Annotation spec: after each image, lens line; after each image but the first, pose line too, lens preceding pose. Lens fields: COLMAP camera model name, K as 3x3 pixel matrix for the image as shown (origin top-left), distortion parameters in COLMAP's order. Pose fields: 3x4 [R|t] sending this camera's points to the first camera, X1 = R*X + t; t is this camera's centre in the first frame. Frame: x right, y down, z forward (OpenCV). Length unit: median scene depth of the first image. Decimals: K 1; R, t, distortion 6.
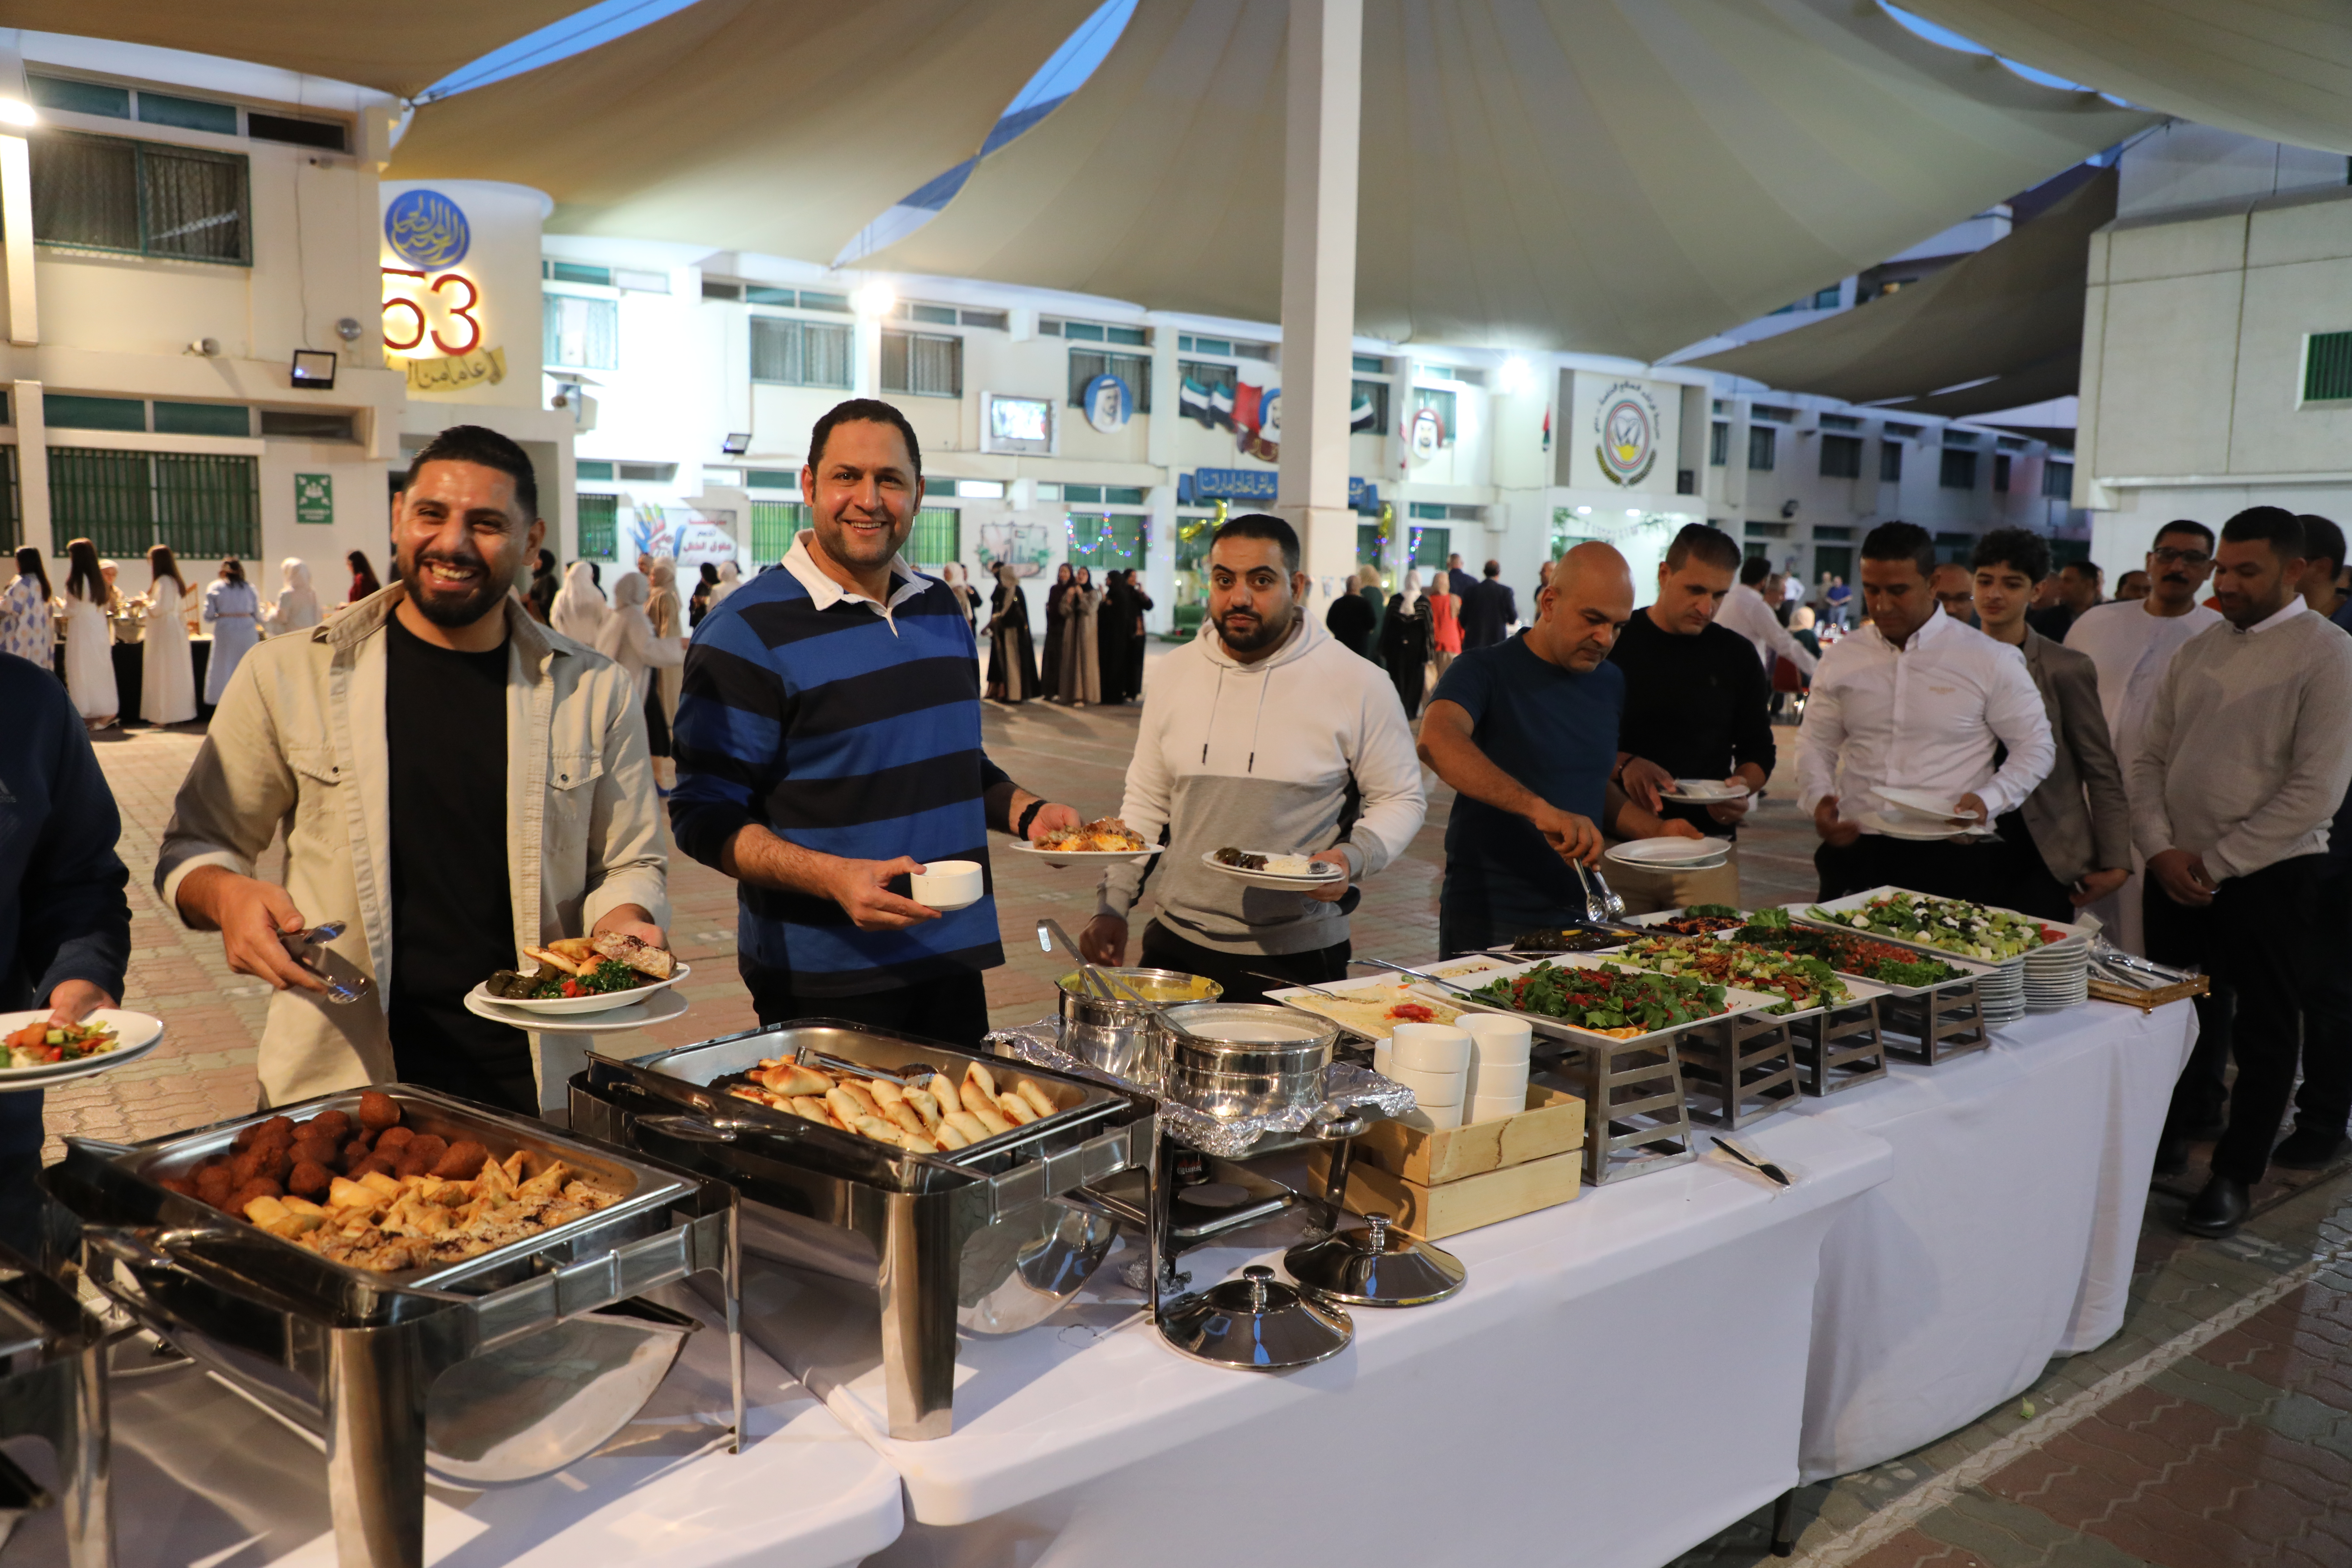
lens RADIAL K [[1734.6, 0, 1164.3], [0, 1734.6, 772.5], [0, 0, 1]] dist [-0.051063, 0.051124]
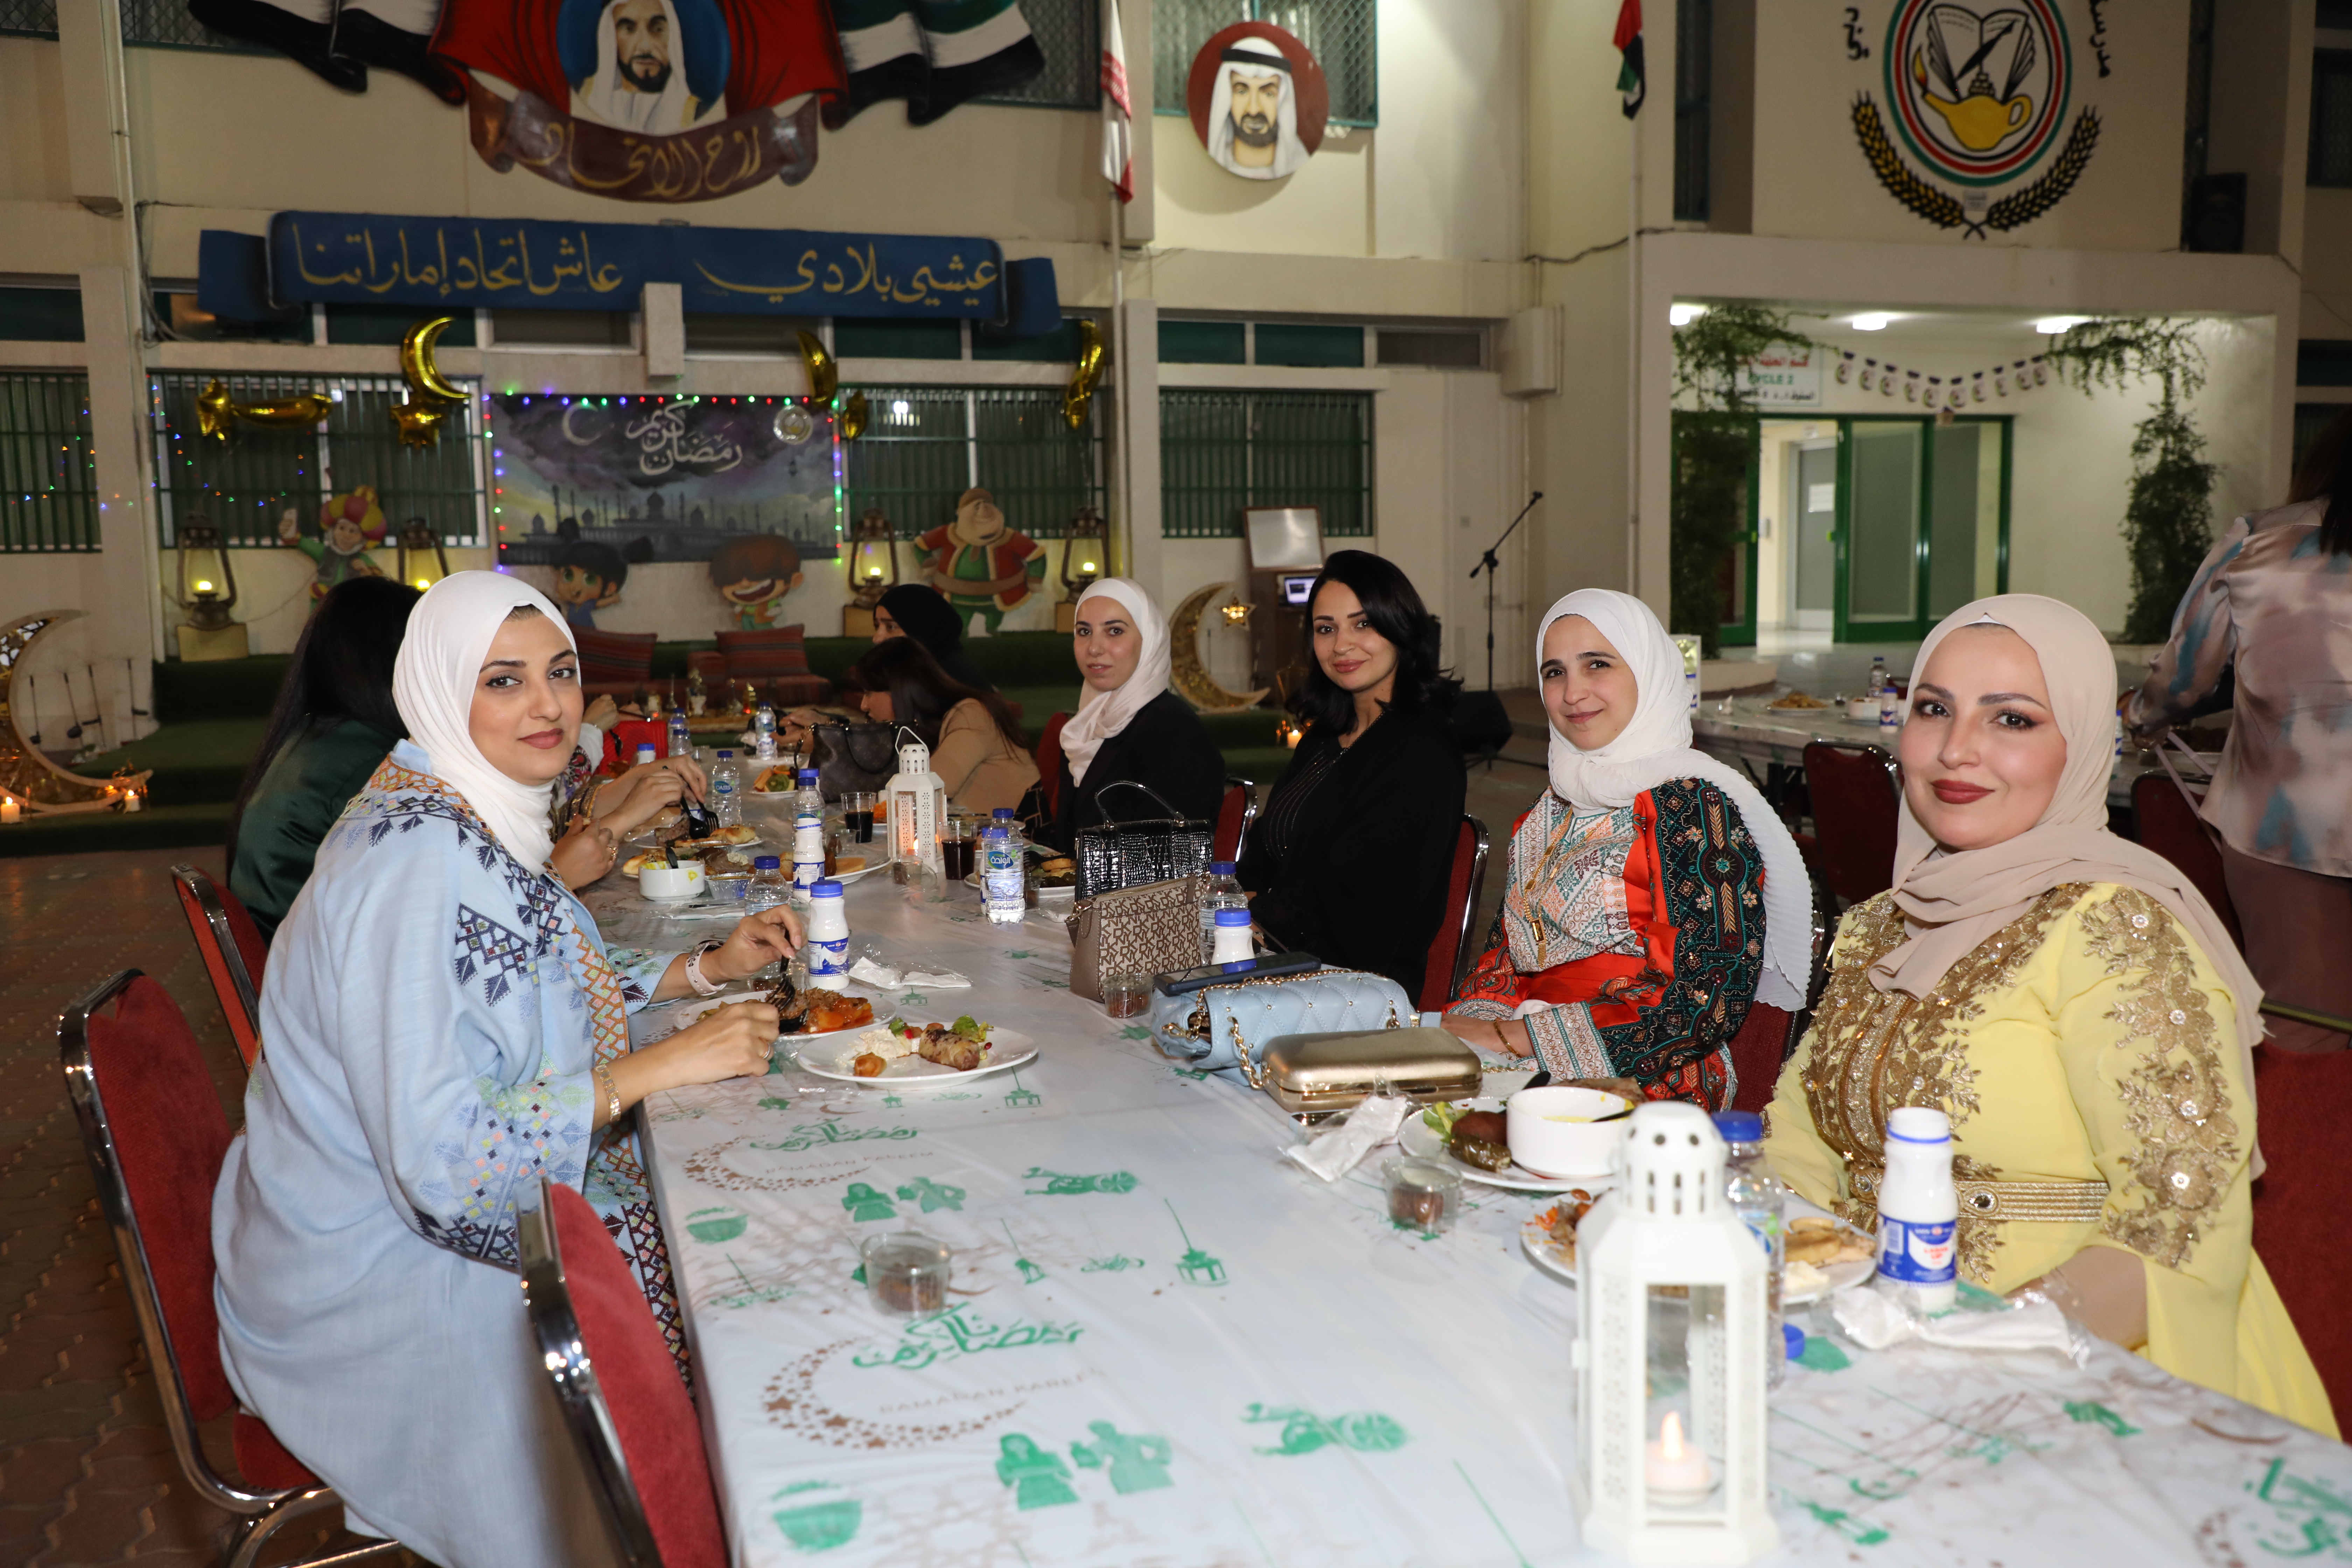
lens RADIAL K [[1914.4, 0, 1166.4], [0, 1914.4, 794.7], [0, 0, 1]] dist [-0.008214, 0.038577]
pose [[0.948963, -0.001342, -0.315384, 0.303789], [0.000342, 0.999995, -0.003224, -0.077084], [0.315386, 0.002952, 0.948959, 0.791244]]
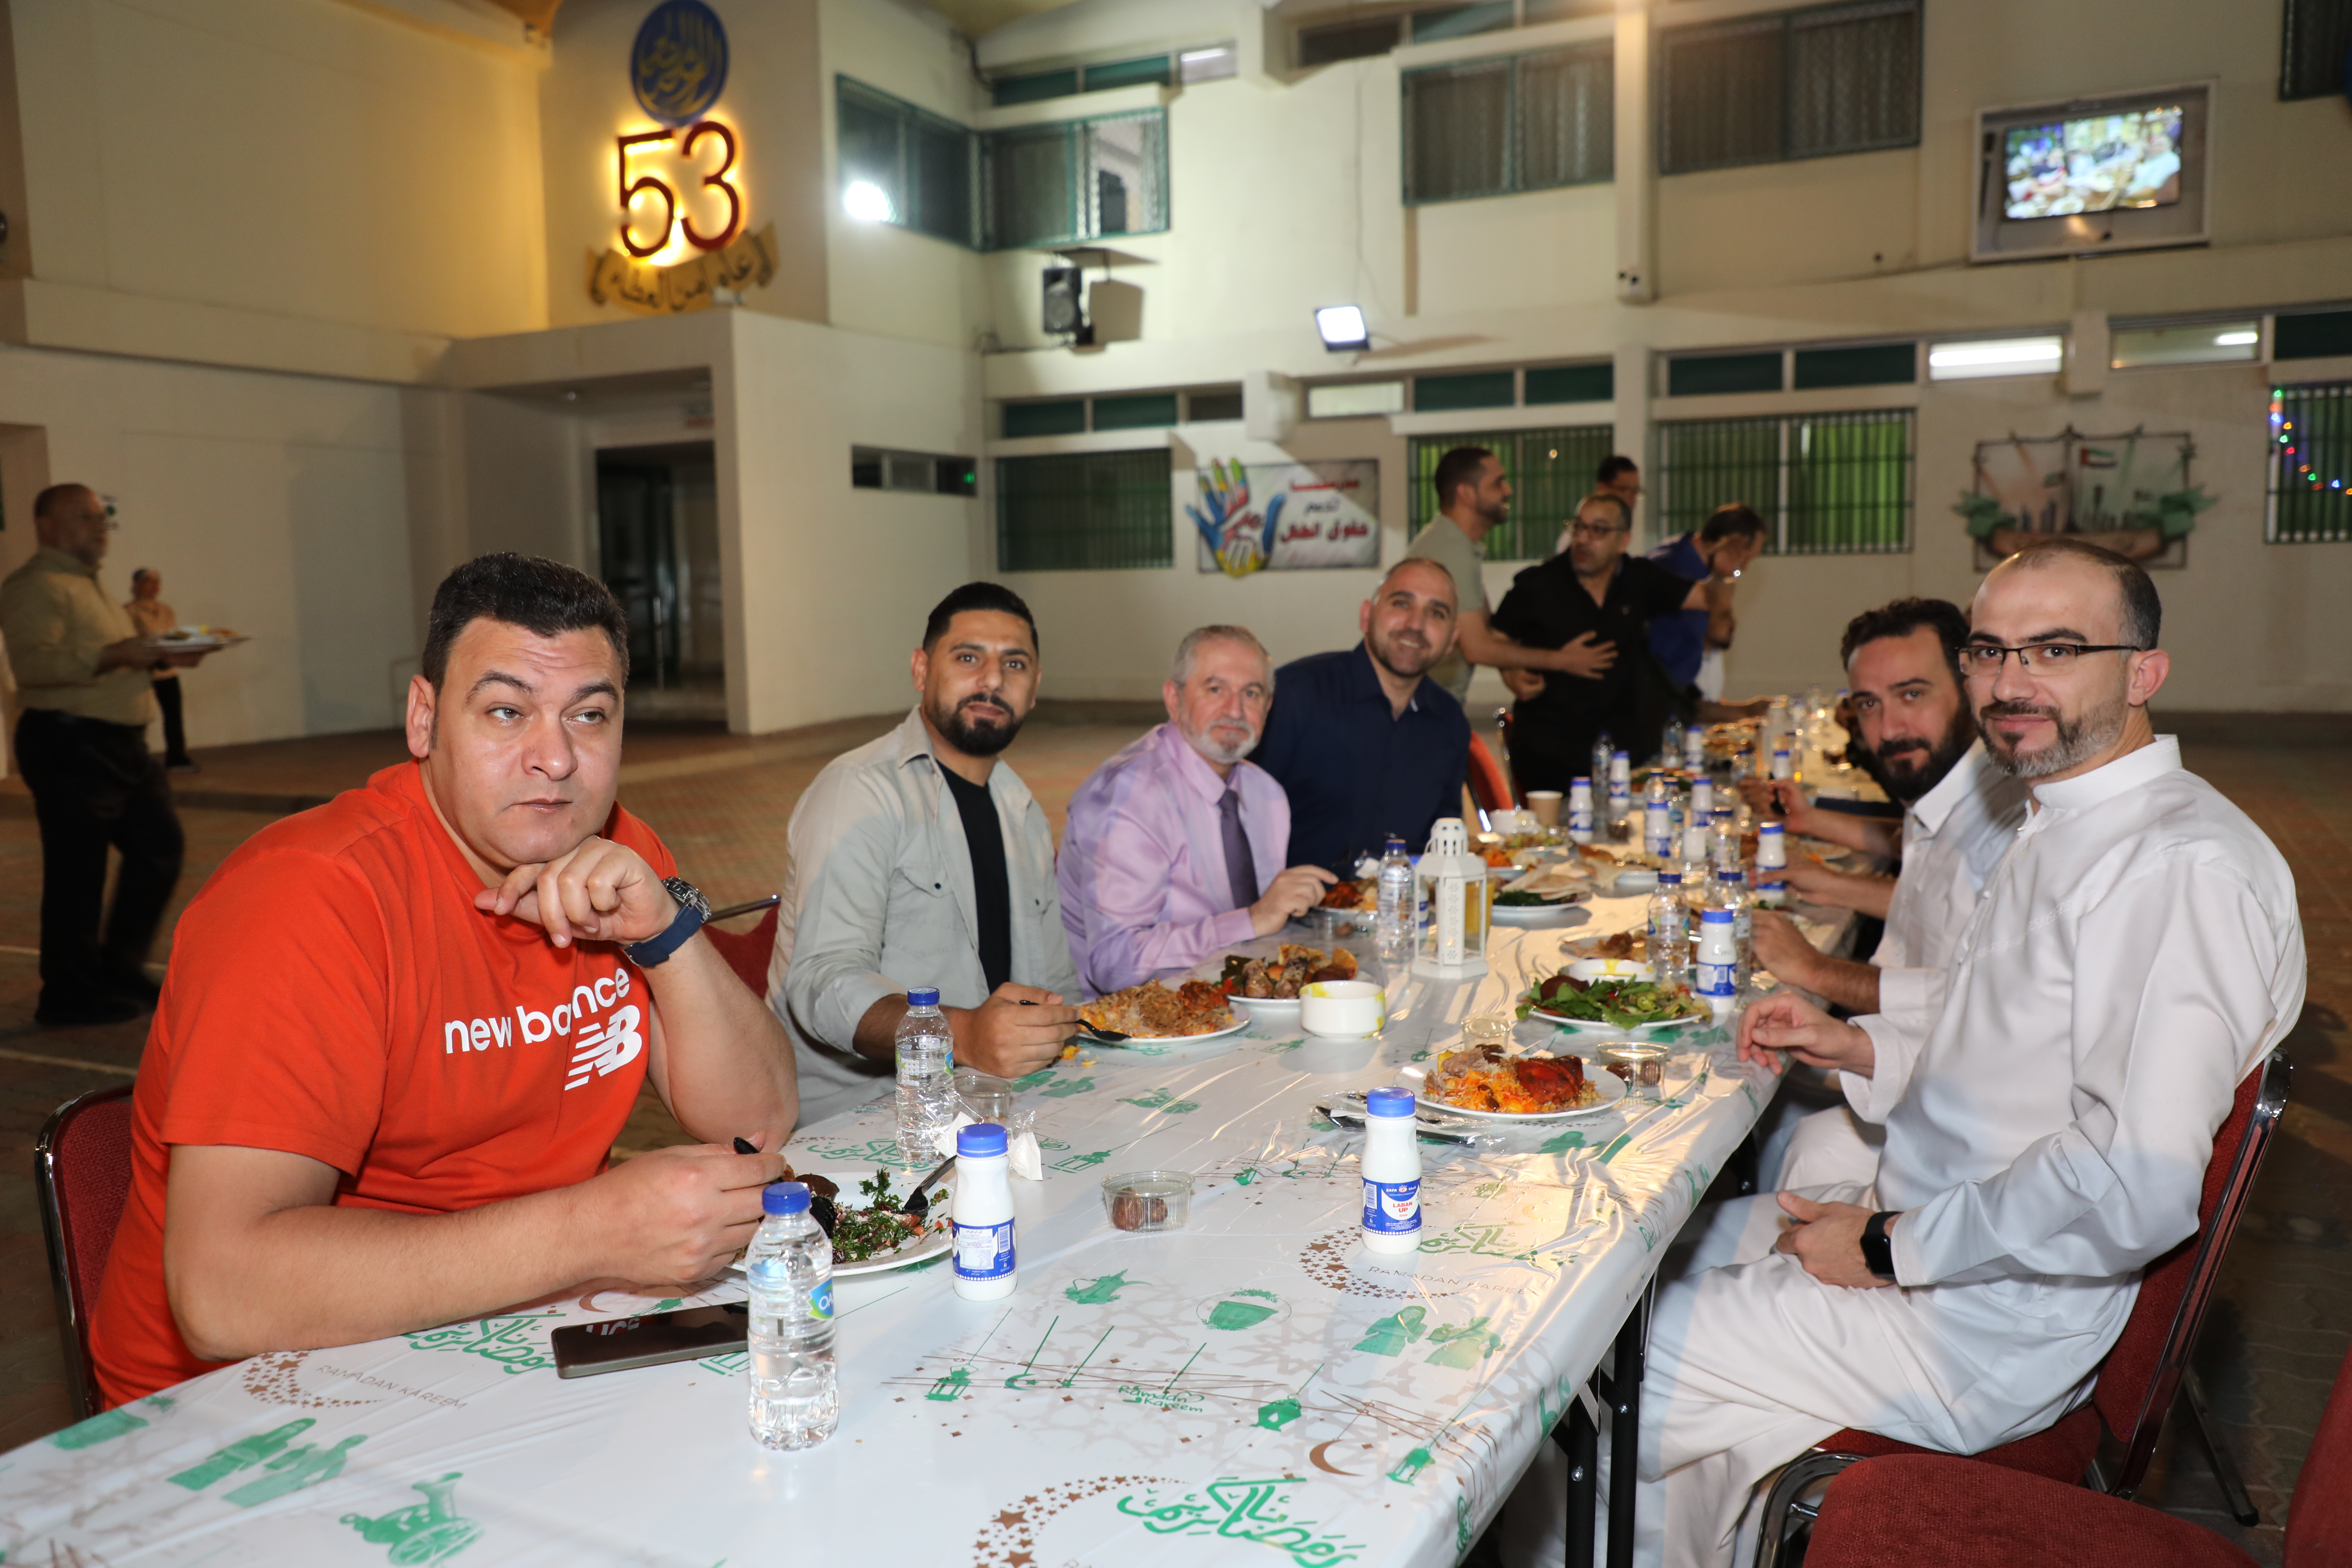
lens RADIAL K [[1867.1, 0, 1129.8], [0, 1867.1, 776.8], [0, 0, 1]] dist [-0.017641, 0.032127]
pose [[0.432297, 0.066602, -0.899268, 0.212912], [-0.078594, 0.996256, 0.036004, -0.064711], [0.898299, 0.055113, 0.435914, 0.636067]]
